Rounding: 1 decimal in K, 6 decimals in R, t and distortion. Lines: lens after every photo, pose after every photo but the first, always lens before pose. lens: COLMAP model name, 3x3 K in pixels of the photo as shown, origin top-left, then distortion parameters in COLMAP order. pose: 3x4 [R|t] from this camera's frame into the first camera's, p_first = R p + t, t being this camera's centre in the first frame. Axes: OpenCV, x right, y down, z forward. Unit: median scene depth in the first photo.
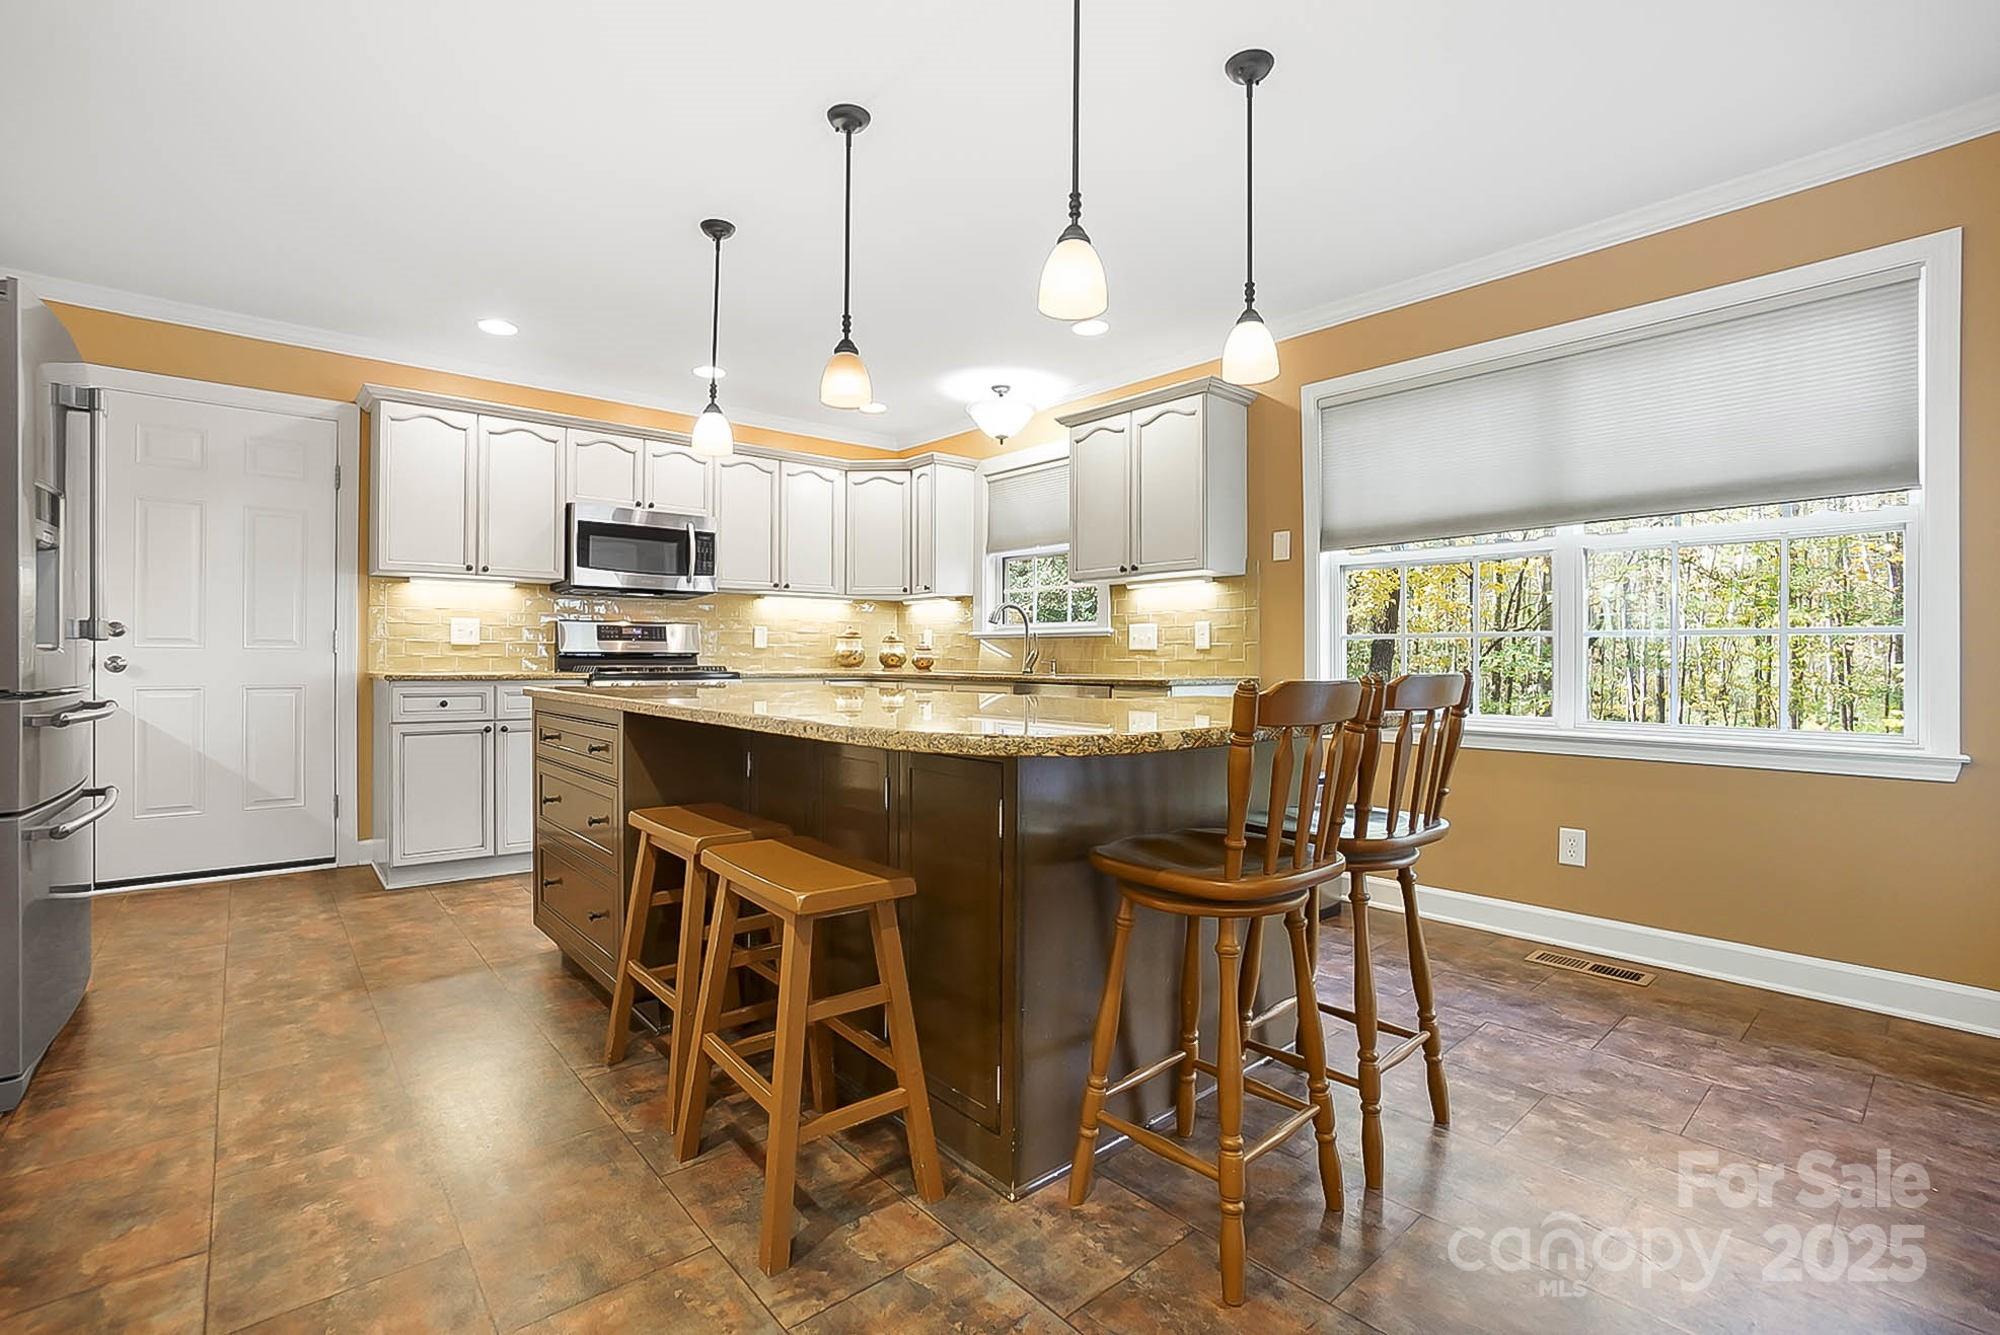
lens RADIAL K [[895.5, 0, 987.1], [0, 895.5, 664.5], [0, 0, 1]] dist [-0.040875, 0.000993]
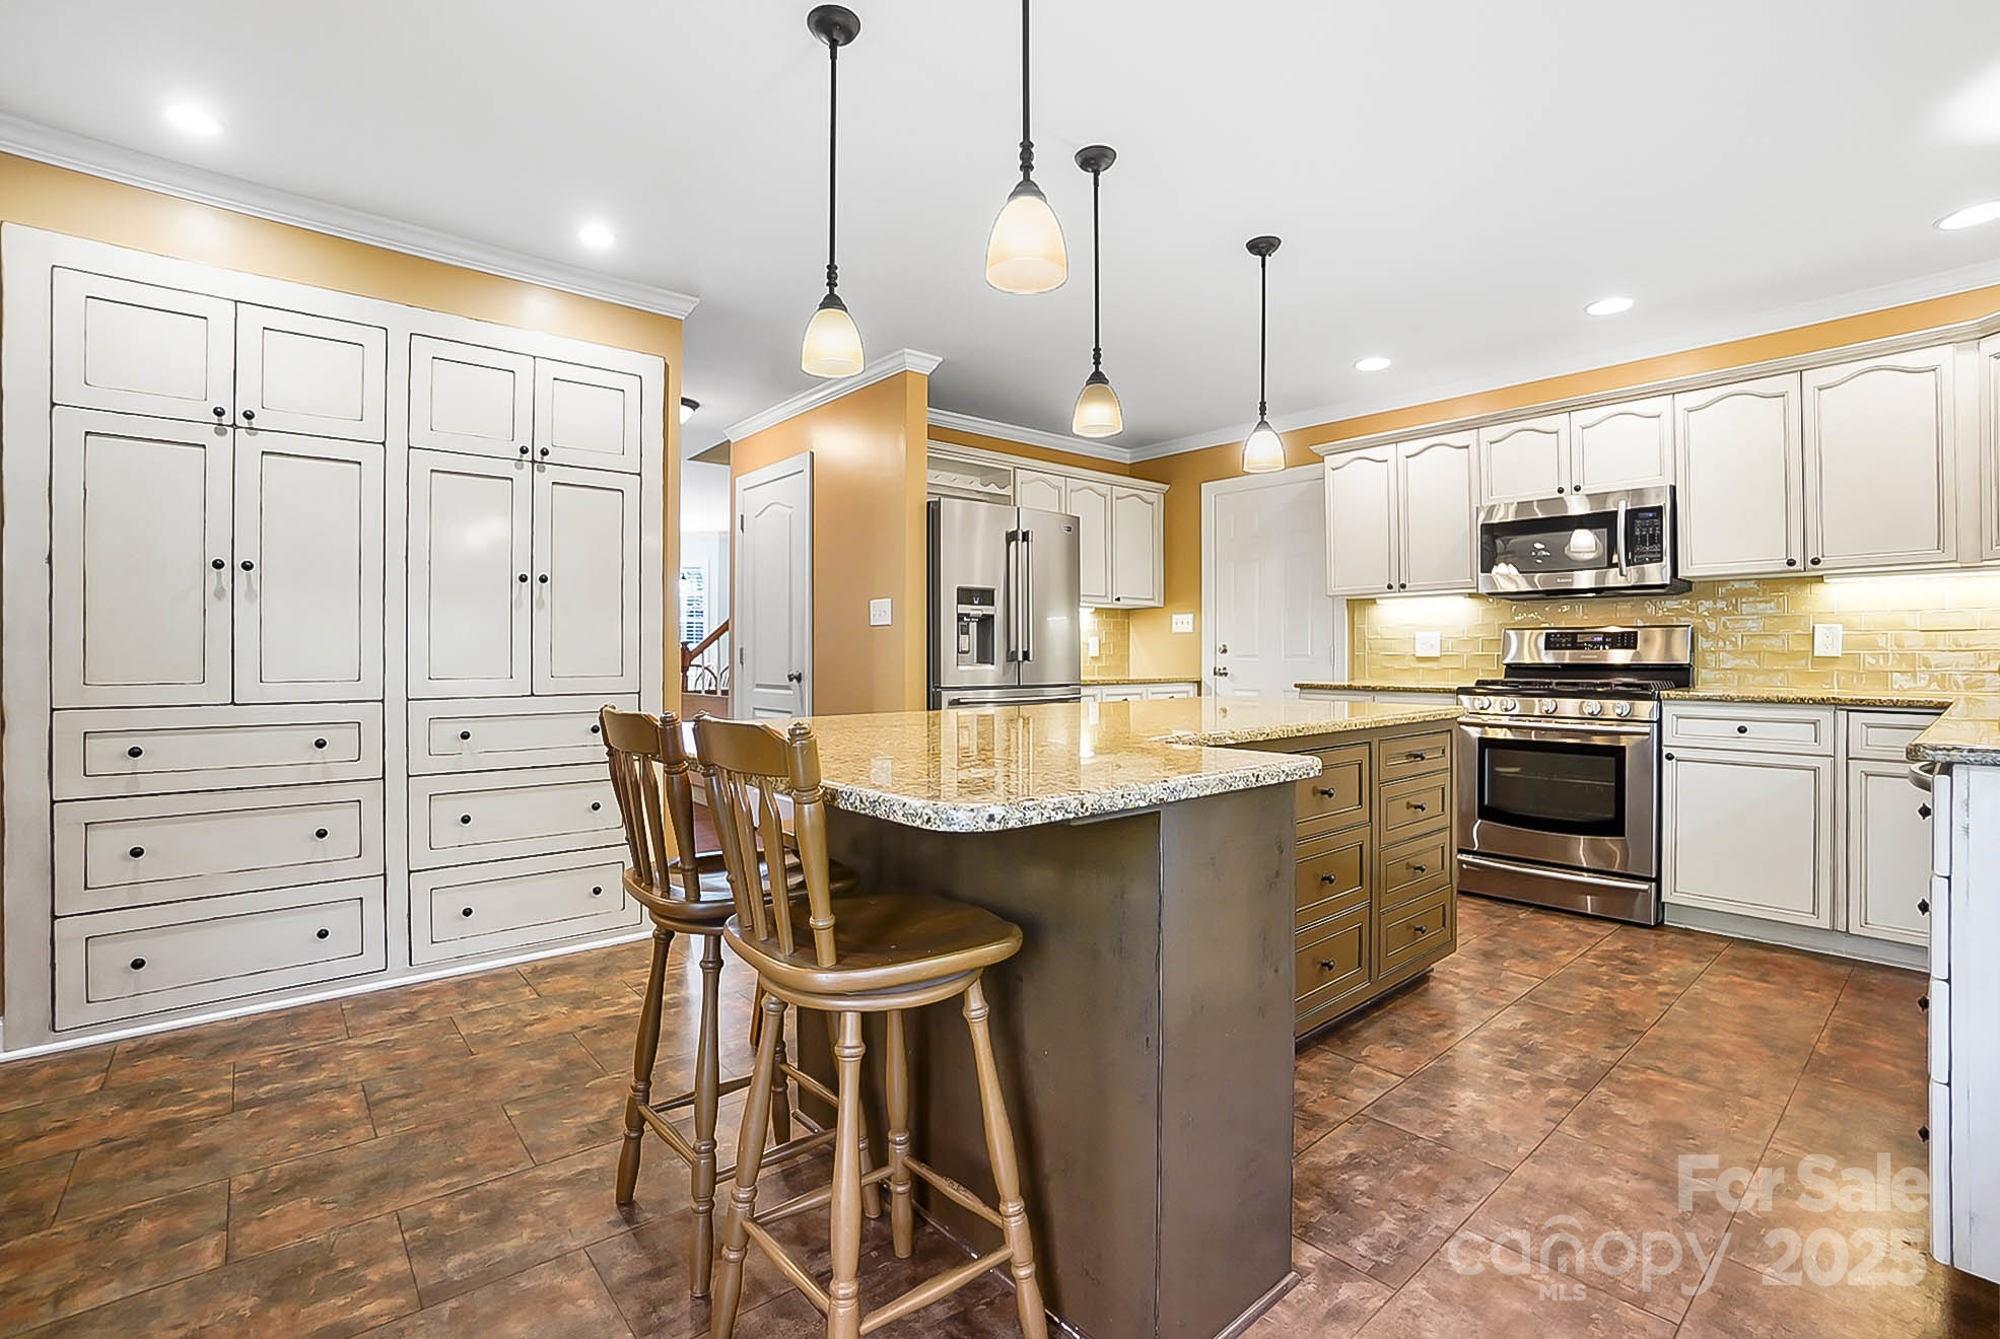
lens RADIAL K [[890.1, 0, 1022.6], [0, 890.1, 661.1], [0, 0, 1]] dist [-0.022407, -0.000155]
pose [[0.022093, -0.002599, -0.999753, 0.451840], [-0.009640, 0.999950, -0.002812, -0.009147], [0.999709, 0.009699, 0.022067, 0.471727]]
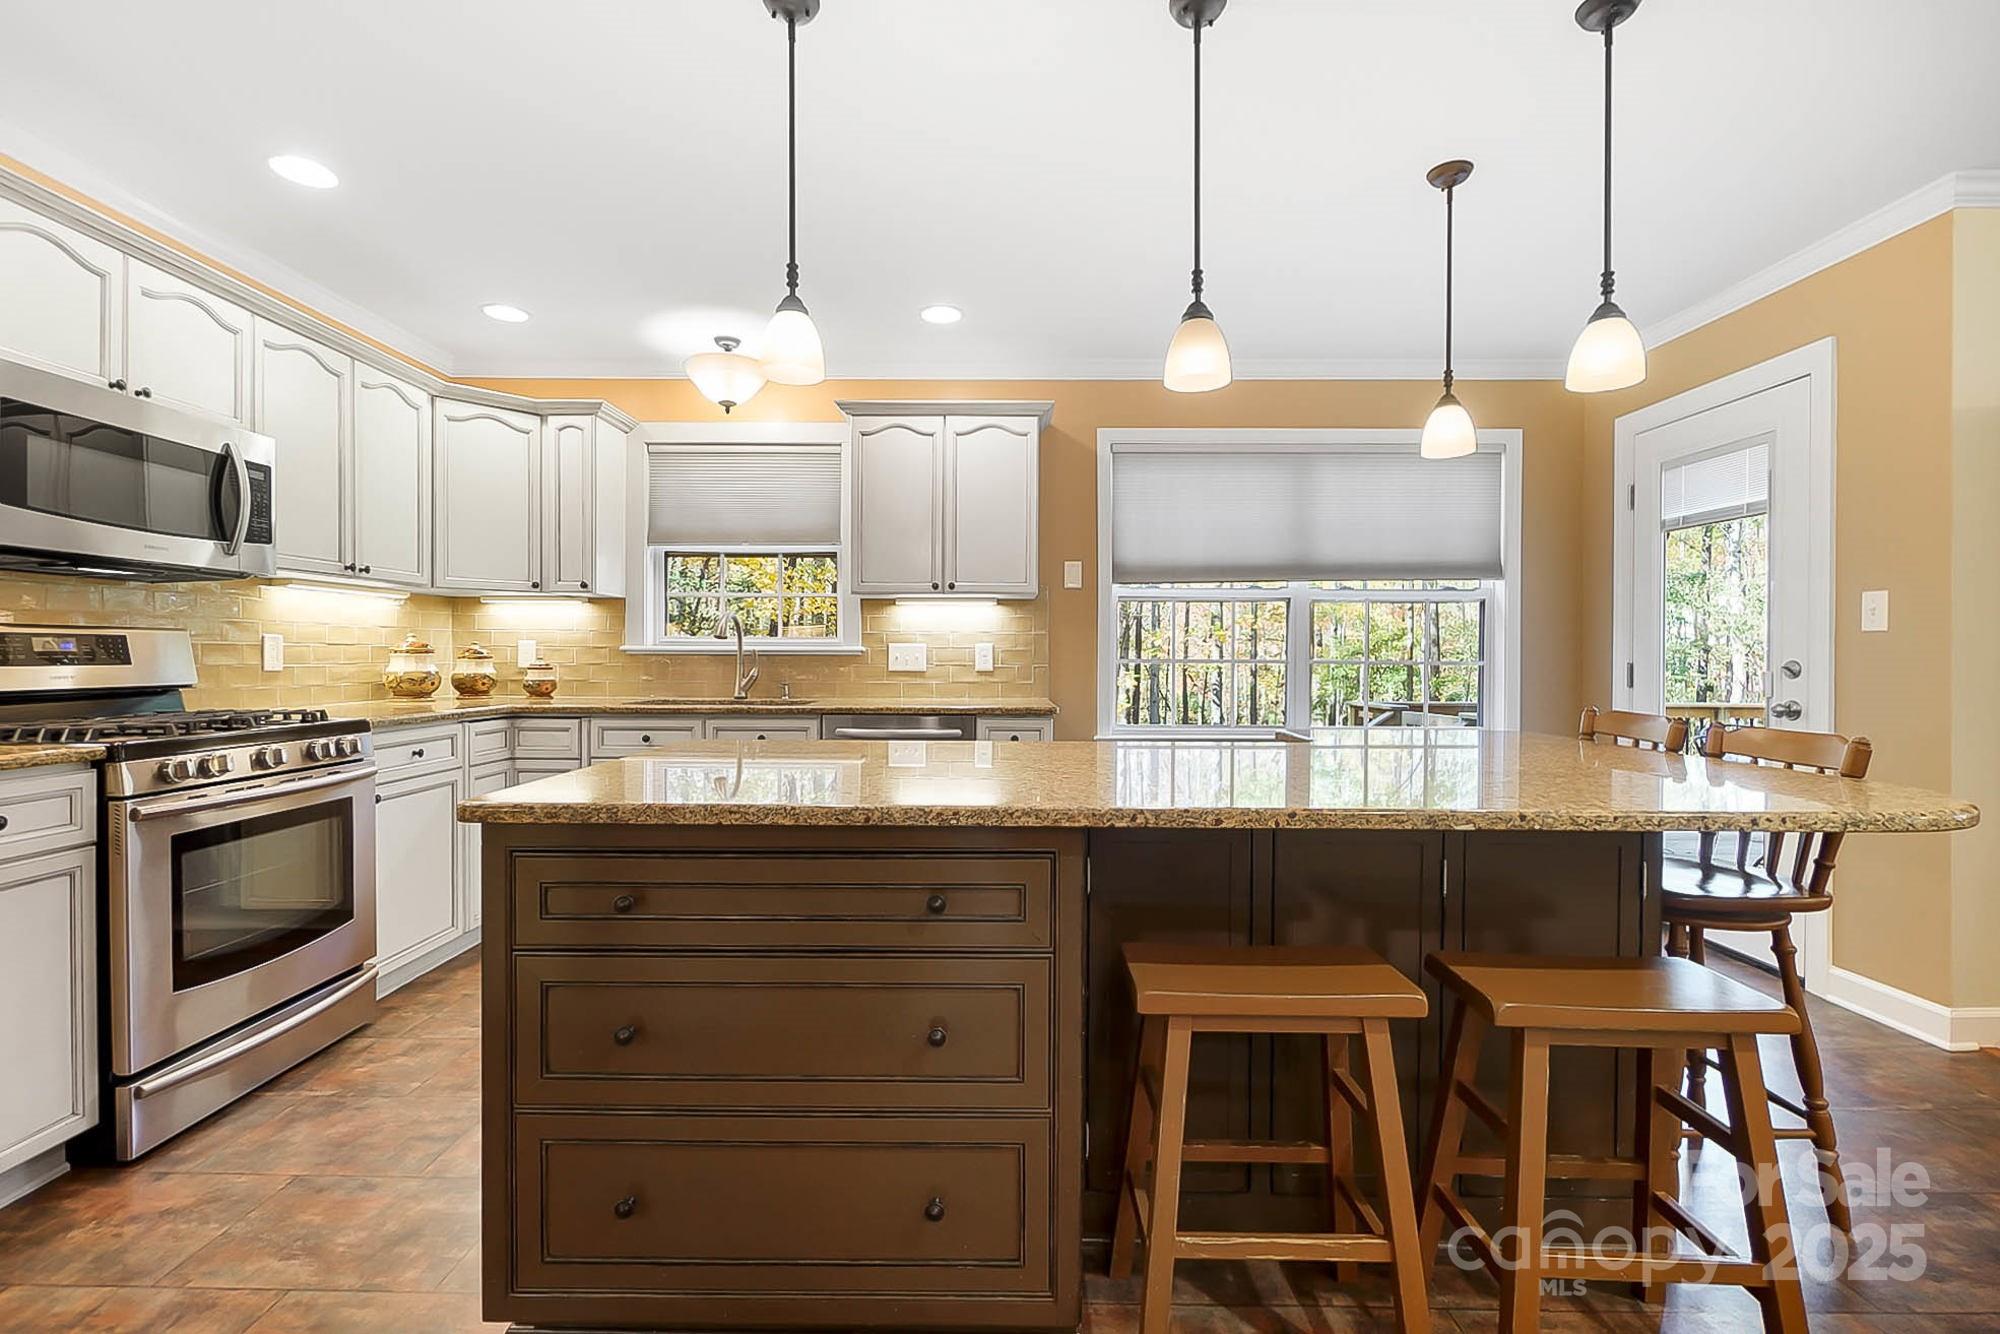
lens RADIAL K [[877.4, 0, 989.3], [0, 877.4, 668.3], [0, 0, 1]] dist [-0.001249, -0.000128]
pose [[0.653329, -0.011422, 0.756988, -0.455544], [0.005310, 0.999931, 0.010505, -0.028078], [-0.757056, -0.002844, 0.653344, 0.334805]]
